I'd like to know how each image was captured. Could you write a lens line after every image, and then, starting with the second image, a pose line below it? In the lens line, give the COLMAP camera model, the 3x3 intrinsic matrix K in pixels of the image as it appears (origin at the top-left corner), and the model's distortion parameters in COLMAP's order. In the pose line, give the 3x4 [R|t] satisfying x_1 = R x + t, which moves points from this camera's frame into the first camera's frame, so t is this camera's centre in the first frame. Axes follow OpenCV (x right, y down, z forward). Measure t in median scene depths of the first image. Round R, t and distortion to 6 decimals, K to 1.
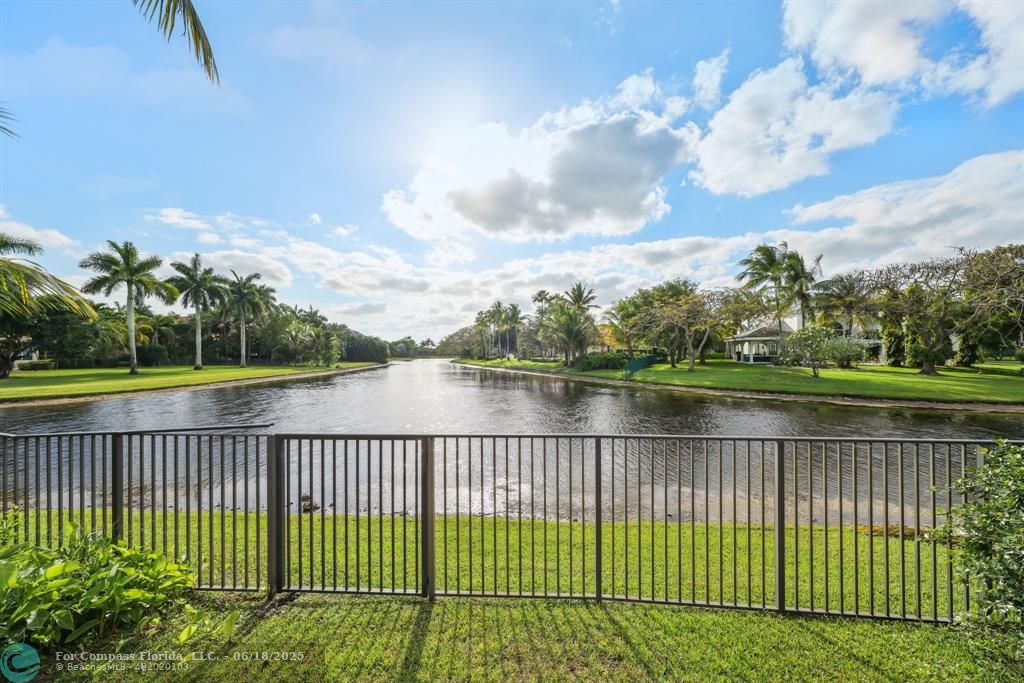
lens RADIAL K [[384.9, 0, 524.4], [0, 384.9, 361.3], [0, 0, 1]] dist [0.000697, 0.000087]
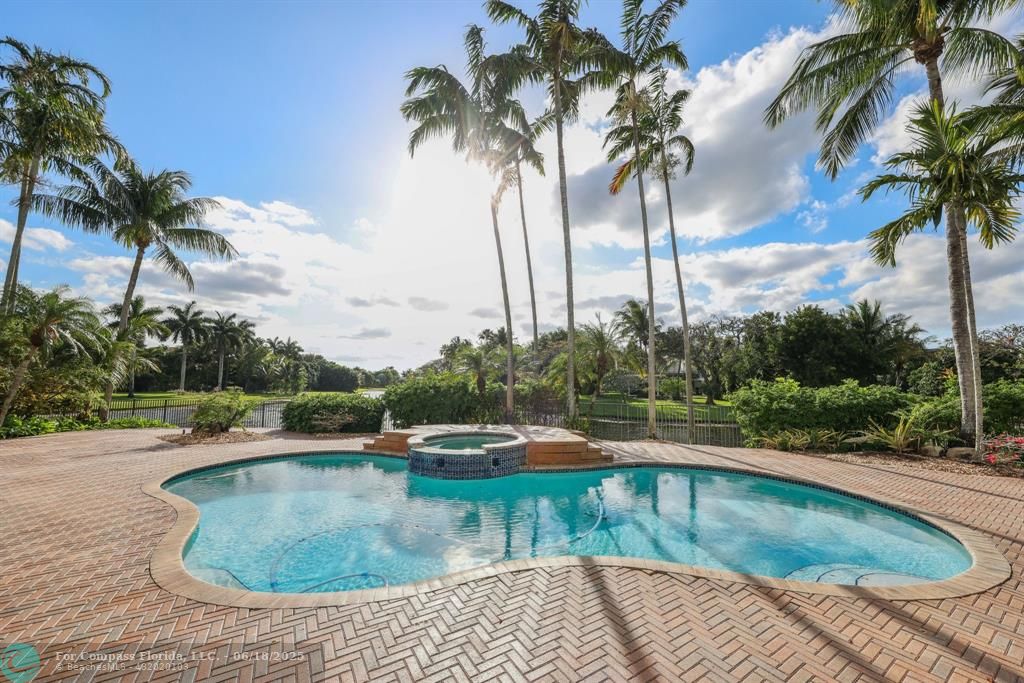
lens RADIAL K [[397.1, 0, 512.0], [0, 397.1, 346.9], [0, 0, 1]] dist [0.002389, 0.000011]
pose [[0.999896, 0.011731, -0.008385, 0.127965], [-0.012628, 0.993120, -0.116415, 0.003728], [0.006962, 0.116509, 0.993165, -0.157842]]
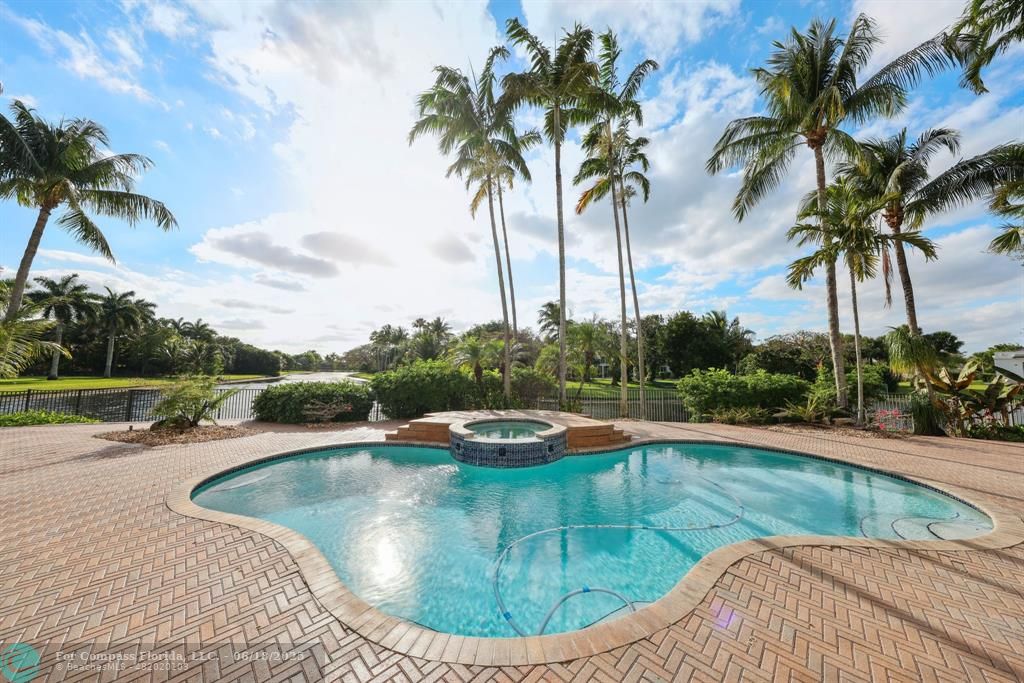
lens RADIAL K [[338.6, 0, 523.9], [0, 338.6, 336.3], [0, 0, 1]] dist [0.005083, 0.000164]
pose [[0.967024, 0.037907, 0.251847, 0.098516], [-0.008277, 0.993017, -0.117683, 0.001903], [-0.254549, 0.111718, 0.960585, -0.148209]]
